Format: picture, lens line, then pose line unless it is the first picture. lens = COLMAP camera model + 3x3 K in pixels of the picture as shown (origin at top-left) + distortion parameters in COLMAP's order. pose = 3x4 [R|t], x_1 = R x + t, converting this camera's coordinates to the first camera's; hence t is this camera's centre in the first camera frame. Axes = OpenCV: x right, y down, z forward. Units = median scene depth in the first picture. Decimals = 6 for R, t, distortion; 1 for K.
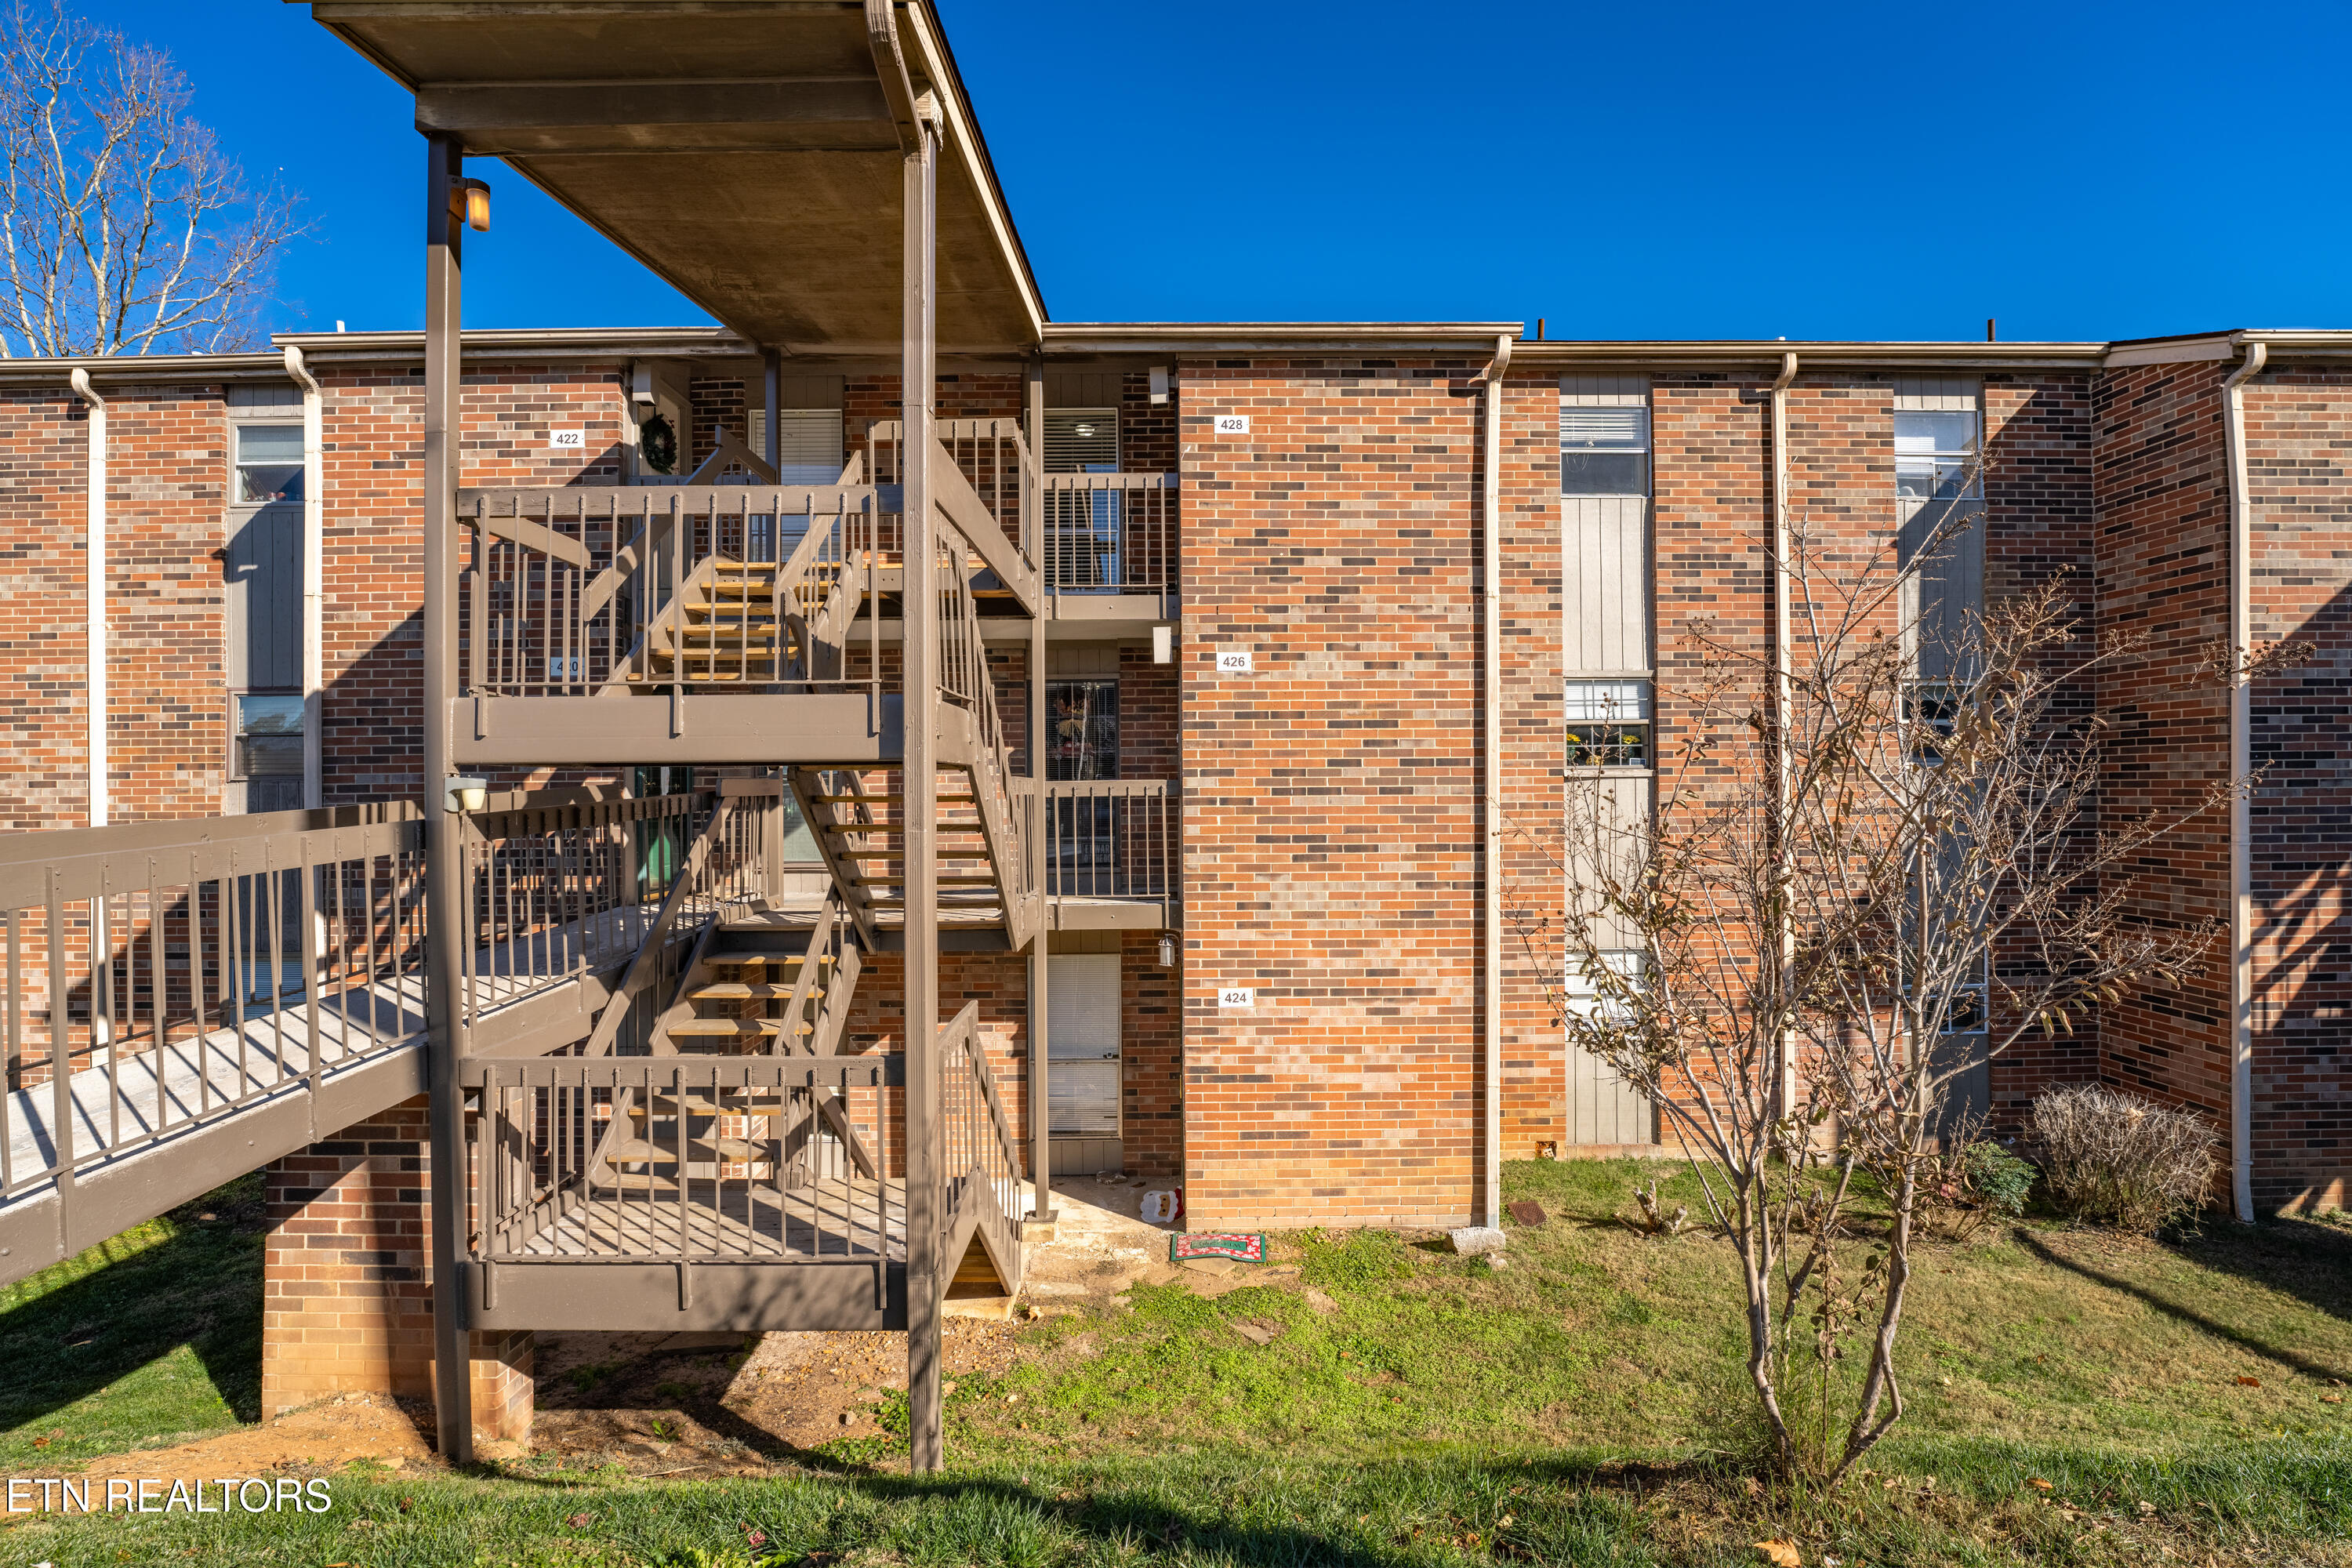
lens RADIAL K [[1004.7, 0, 1176.0], [0, 1004.7, 784.0], [0, 0, 1]] dist [-0.020422, 0.001072]
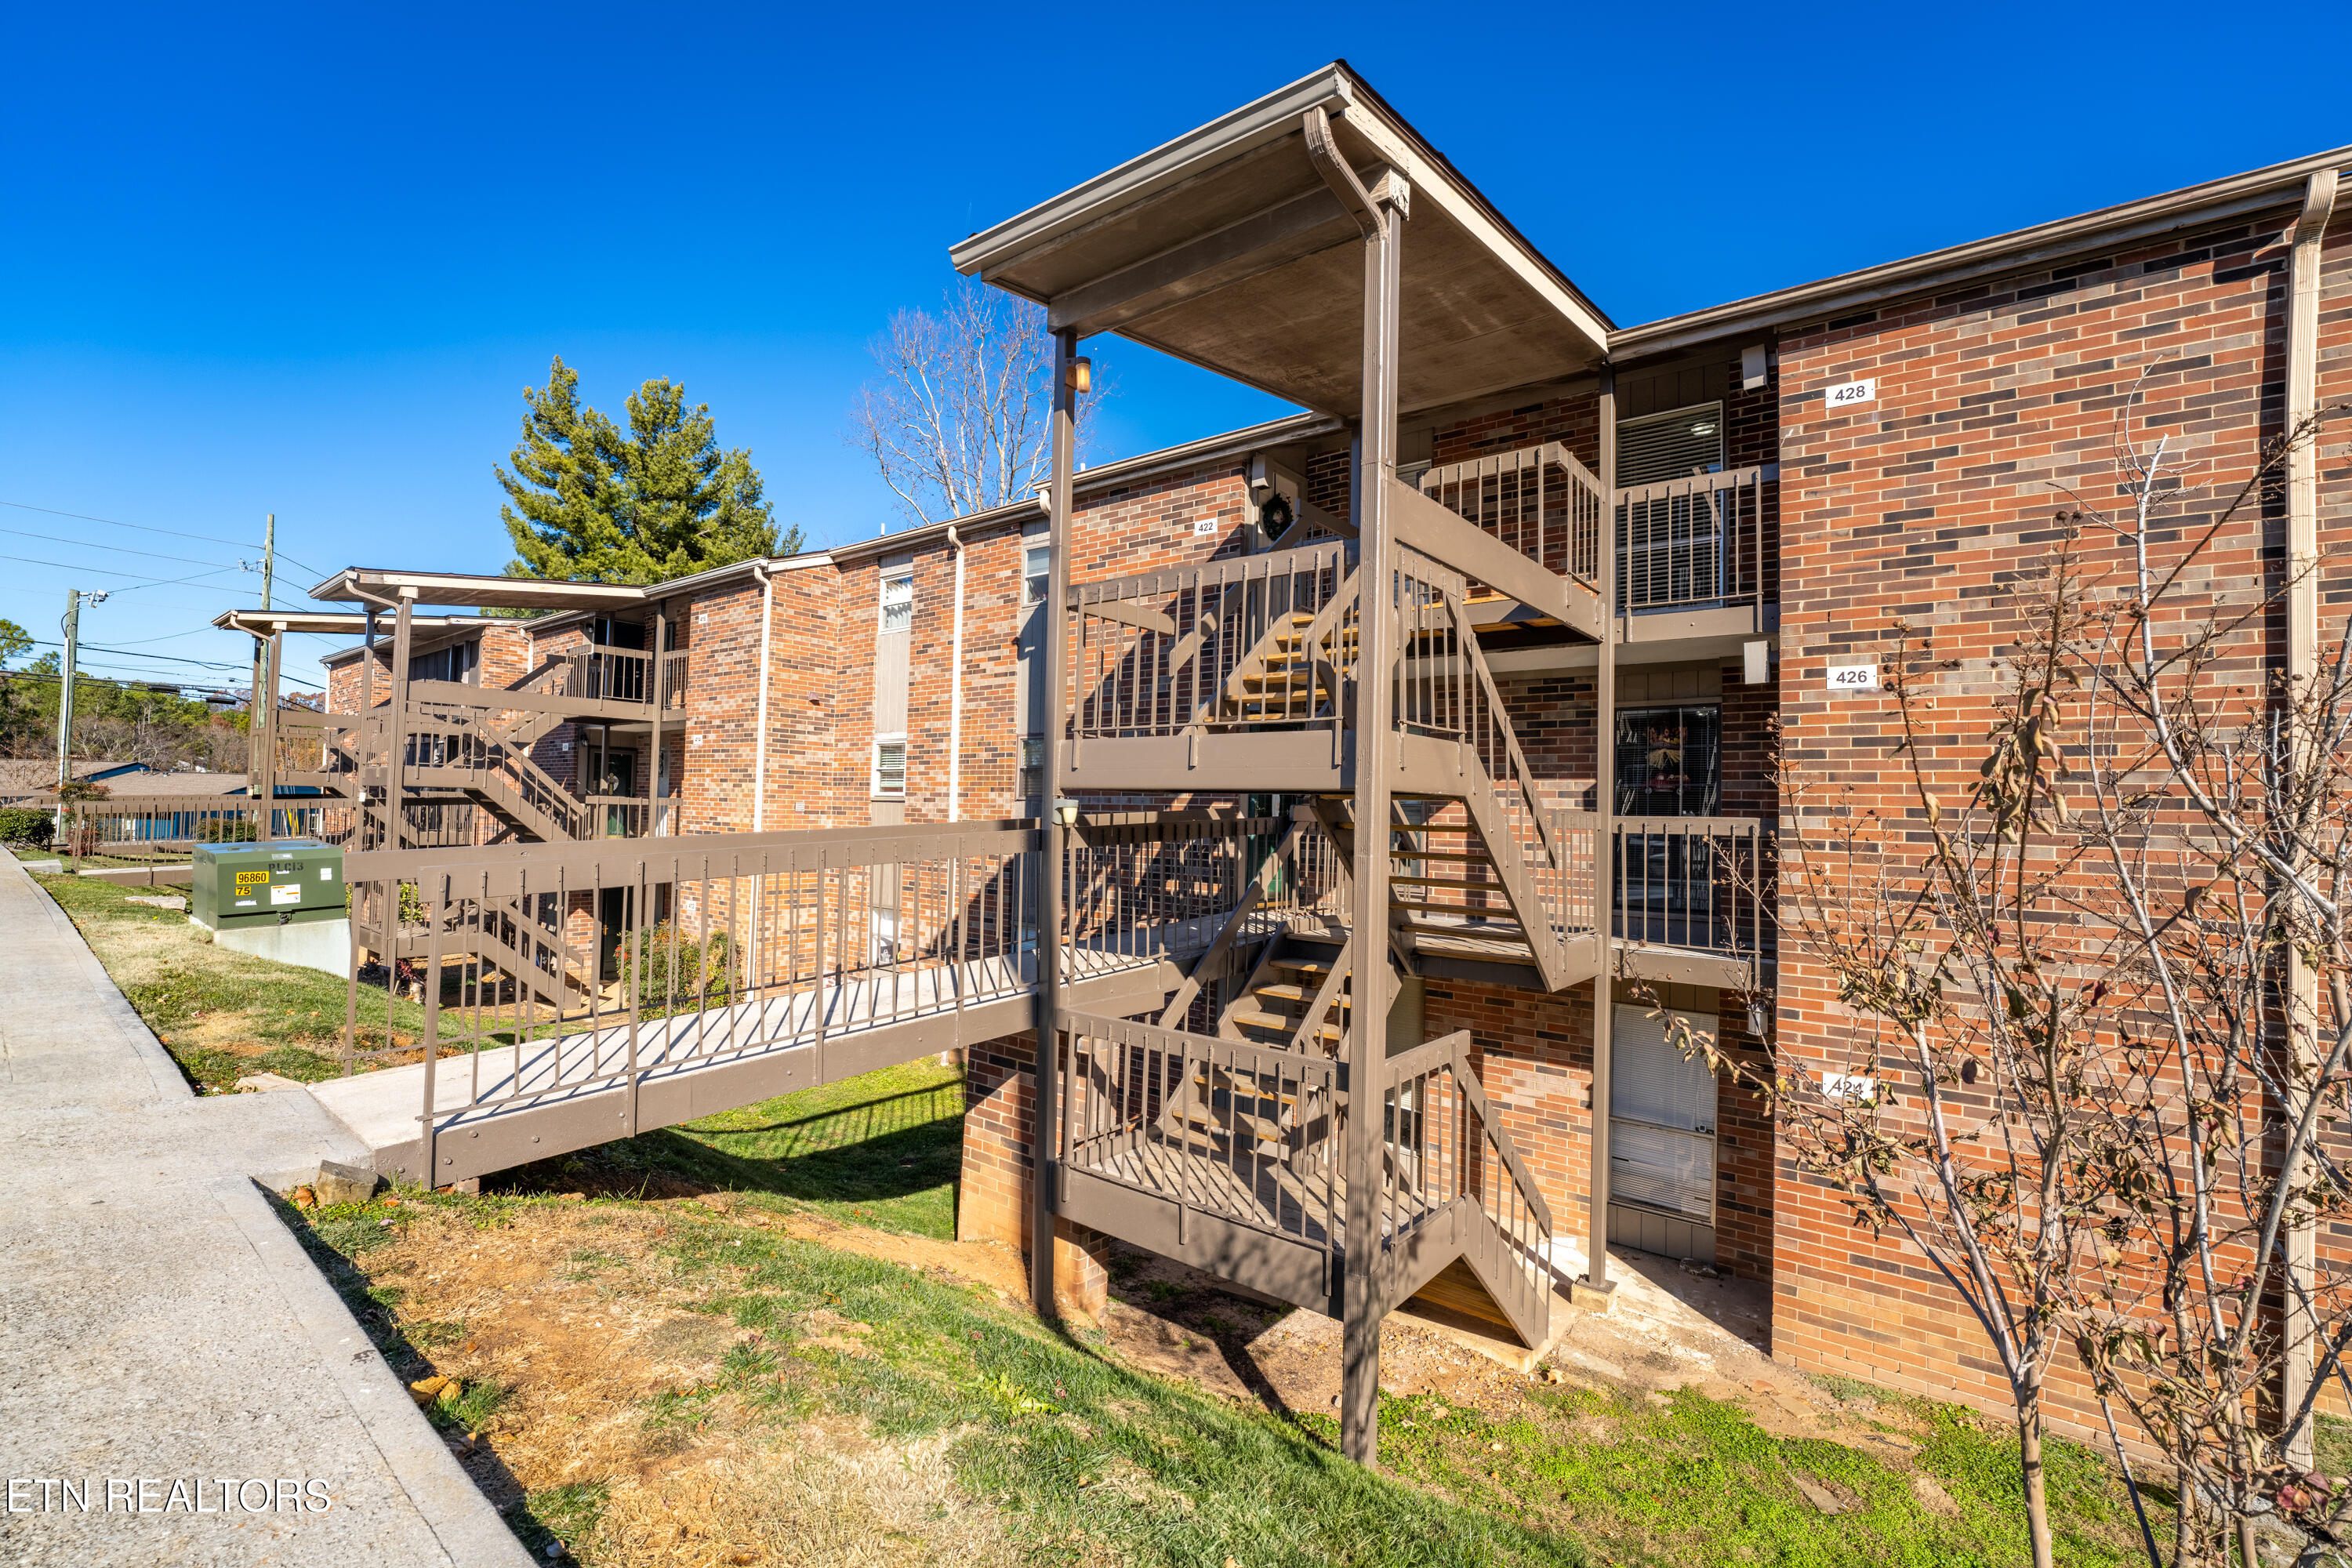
lens RADIAL K [[1004.7, 0, 1176.0], [0, 1004.7, 784.0], [0, 0, 1]] dist [-0.020422, 0.001072]
pose [[0.780295, 0.008109, -0.625359, 0.137080], [-0.027867, 0.999374, -0.021812, -0.000727], [0.624791, 0.034447, 0.780032, 0.017790]]
